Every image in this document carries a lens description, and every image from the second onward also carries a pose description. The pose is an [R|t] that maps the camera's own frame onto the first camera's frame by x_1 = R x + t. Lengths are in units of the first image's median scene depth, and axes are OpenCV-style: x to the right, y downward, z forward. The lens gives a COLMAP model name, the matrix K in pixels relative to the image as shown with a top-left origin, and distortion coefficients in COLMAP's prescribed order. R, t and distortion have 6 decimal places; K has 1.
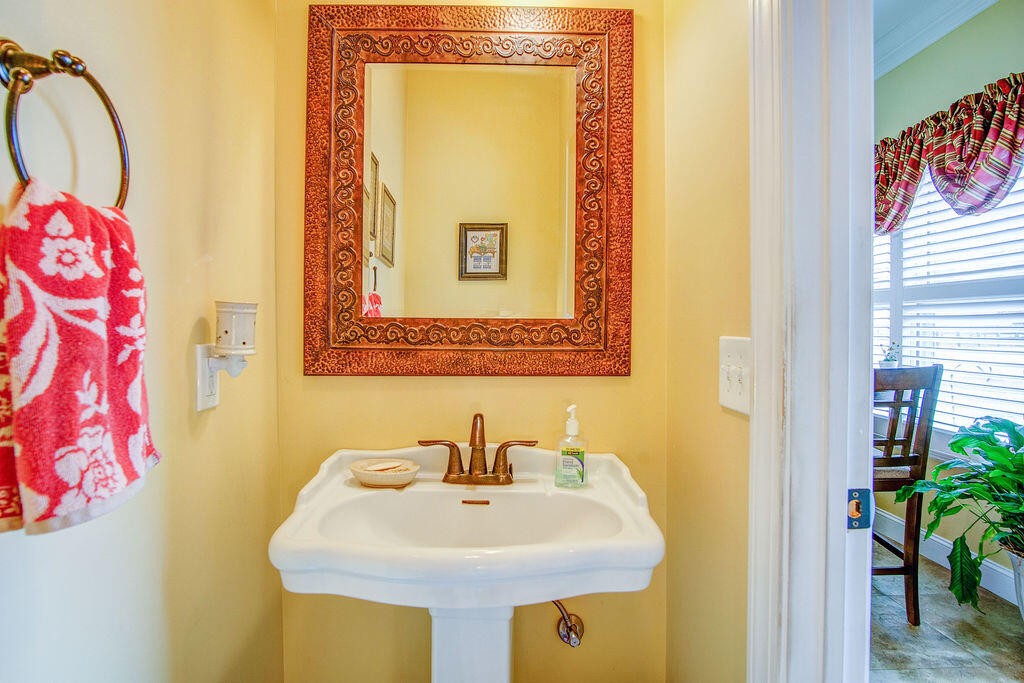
lens RADIAL K [[558.3, 0, 510.3], [0, 558.3, 339.4], [0, 0, 1]] dist [-0.020326, 0.004694]
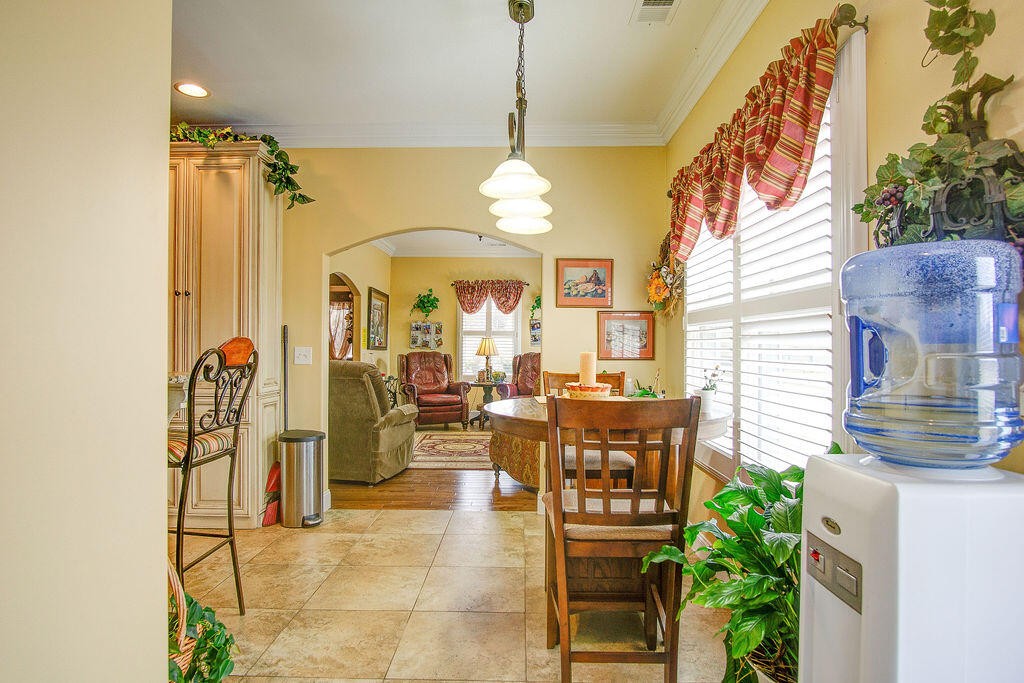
lens RADIAL K [[558.3, 0, 502.9], [0, 558.3, 342.9], [0, 0, 1]] dist [-0.020326, 0.004694]
pose [[0.997187, 0.003262, -0.074879, 0.479054], [-0.005404, 0.999581, -0.028425, -0.005805], [0.074755, 0.028750, 0.996787, 0.161875]]
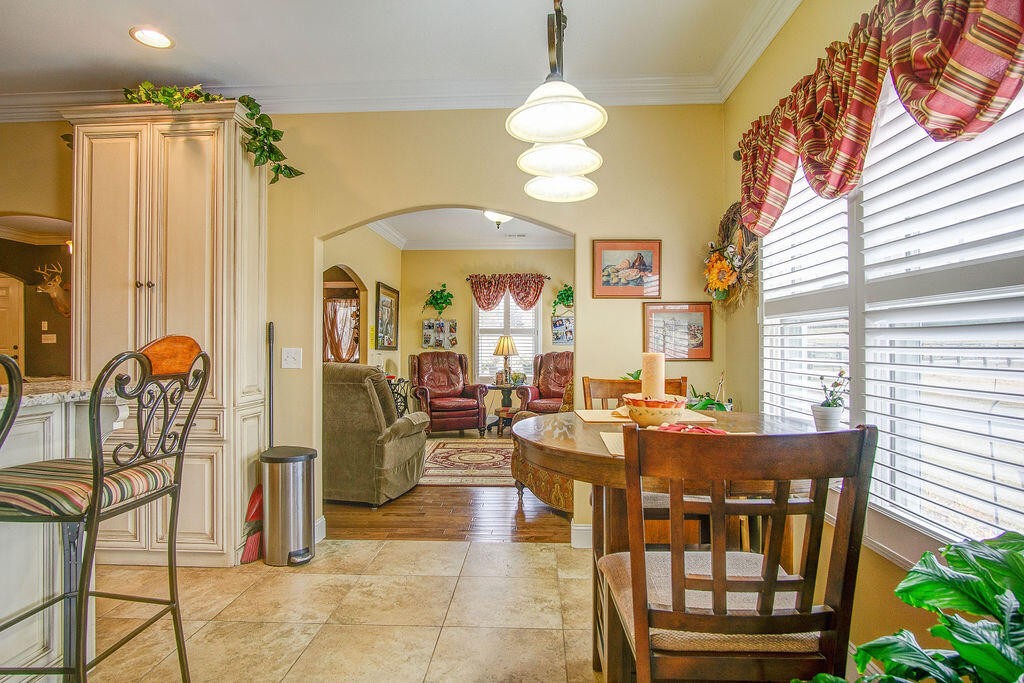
lens RADIAL K [[558.3, 0, 515.4], [0, 558.3, 341.2], [0, 0, 1]] dist [-0.020326, 0.004694]
pose [[0.996814, -0.002648, -0.079721, 0.434224], [0.000291, 0.999563, -0.029561, -0.012460], [0.079764, 0.029444, 0.996379, 0.422996]]
